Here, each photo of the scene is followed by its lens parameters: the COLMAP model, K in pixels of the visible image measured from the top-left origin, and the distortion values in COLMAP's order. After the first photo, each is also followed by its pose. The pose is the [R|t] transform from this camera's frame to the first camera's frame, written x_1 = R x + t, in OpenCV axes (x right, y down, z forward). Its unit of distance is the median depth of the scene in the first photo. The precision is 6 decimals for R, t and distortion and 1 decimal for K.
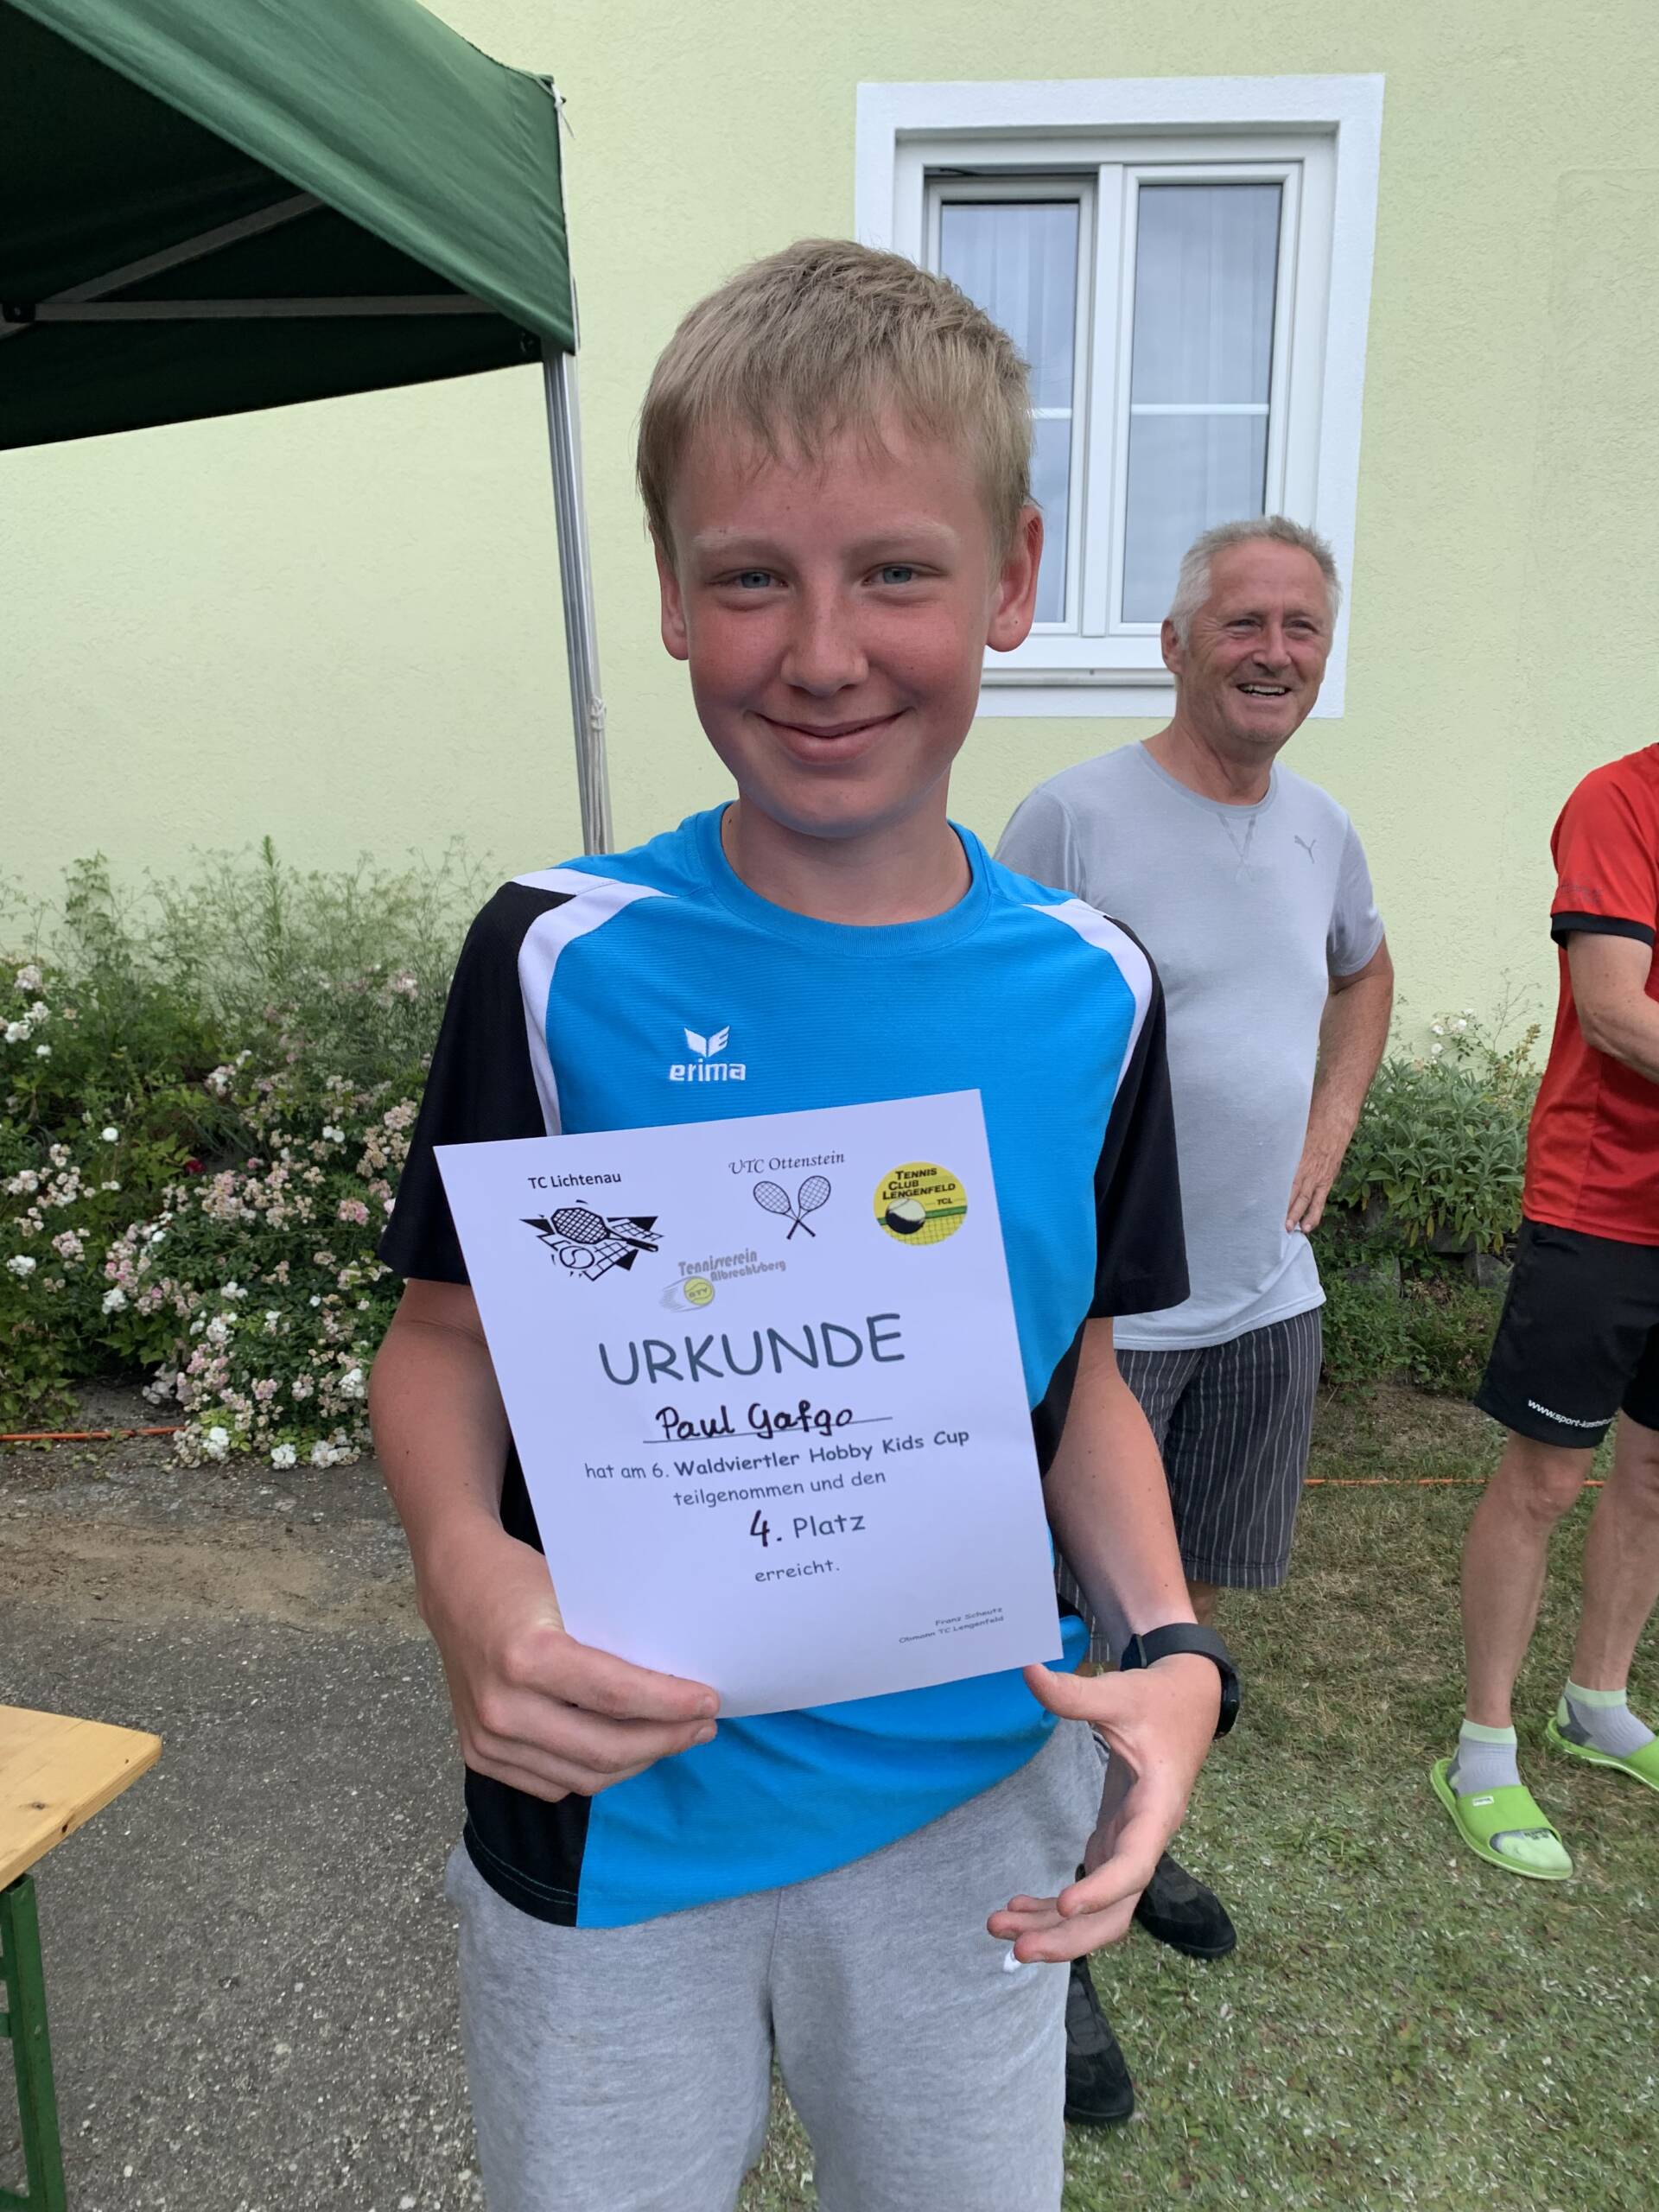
lens RADIAL K [[1718.5, 0, 834.5], [0, 1718.5, 1086.8], [0, 0, 1]] dist [0.007060, -0.002076]
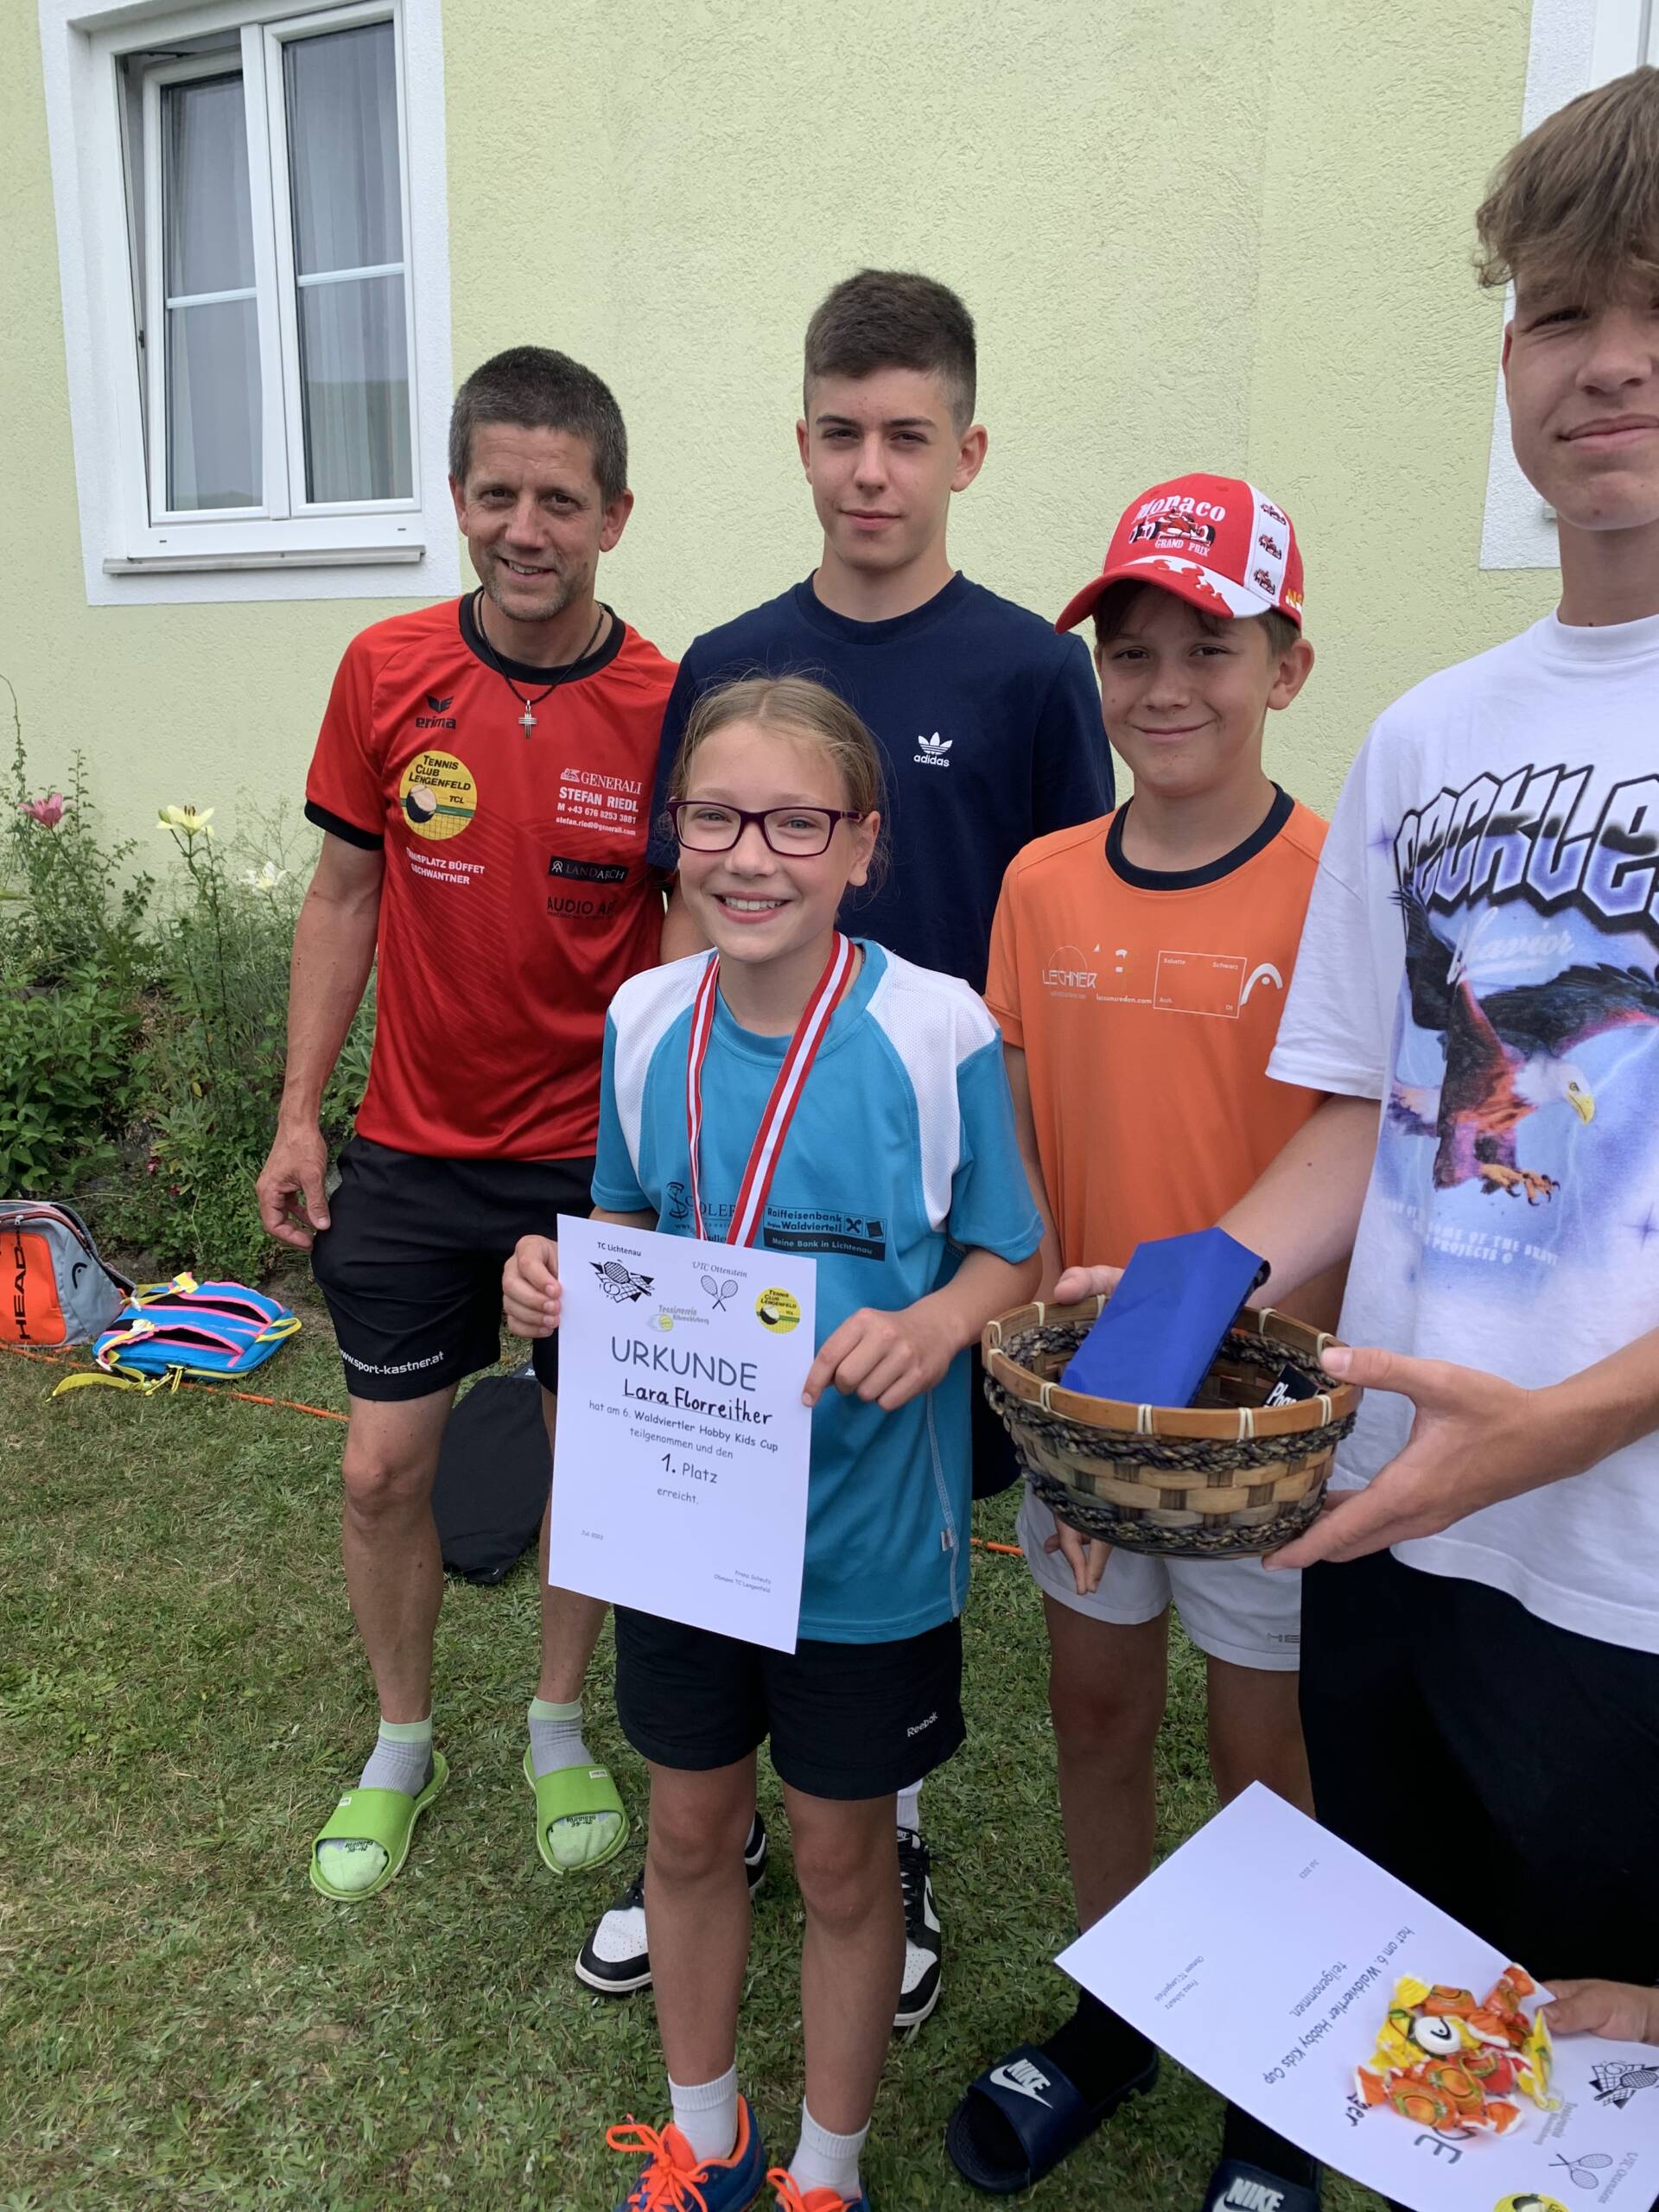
lens RADIAL K [[1718.5, 0, 824.6], [0, 1718.5, 1118.7], [0, 0, 1]] dist [0.007060, -0.002076]
pose [[0.924584, 0.084412, -0.371510, 0.890179], [-0.066326, 0.995918, 0.061220, 0.001160], [0.375161, -0.031962, 0.926408, 0.197759]]
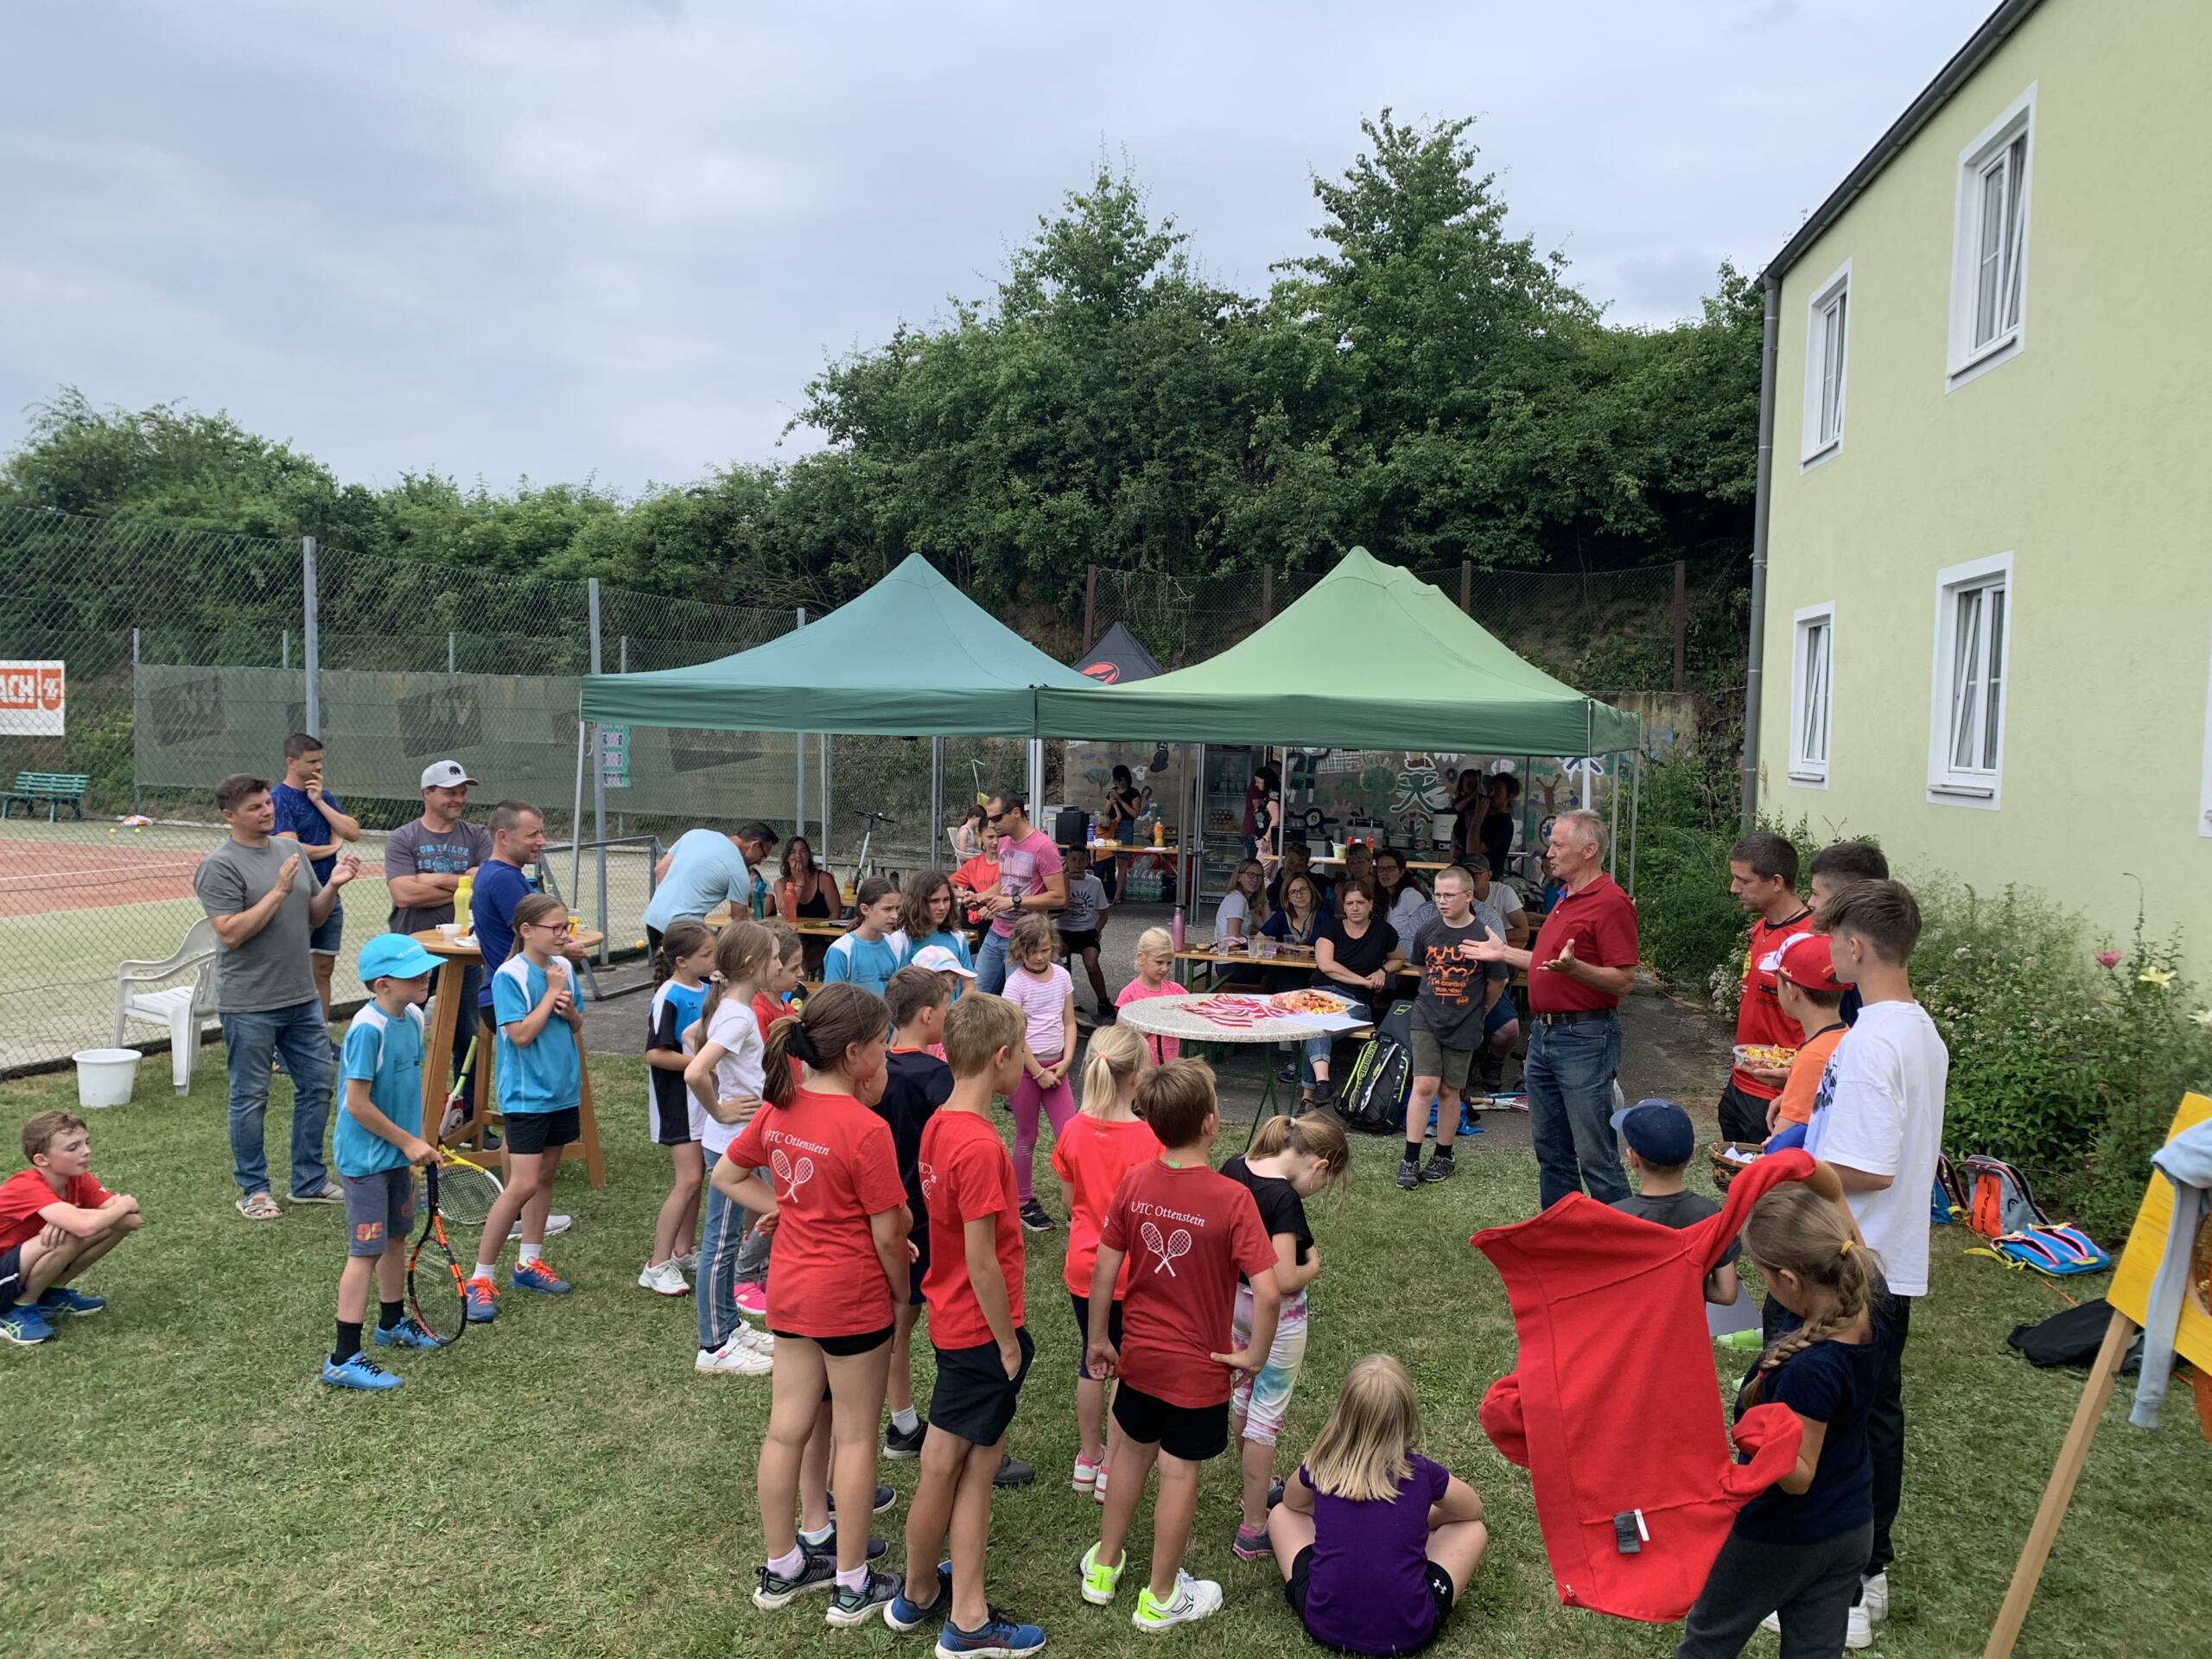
lens RADIAL K [[1718.5, 0, 1105.5], [0, 1718.5, 826.3], [0, 0, 1]] dist [0.007060, -0.002076]
pose [[-0.077869, 0.038238, -0.996230, 1.821330], [-0.210184, 0.976175, 0.053897, -0.088634], [0.974556, 0.213589, -0.067977, 0.085577]]
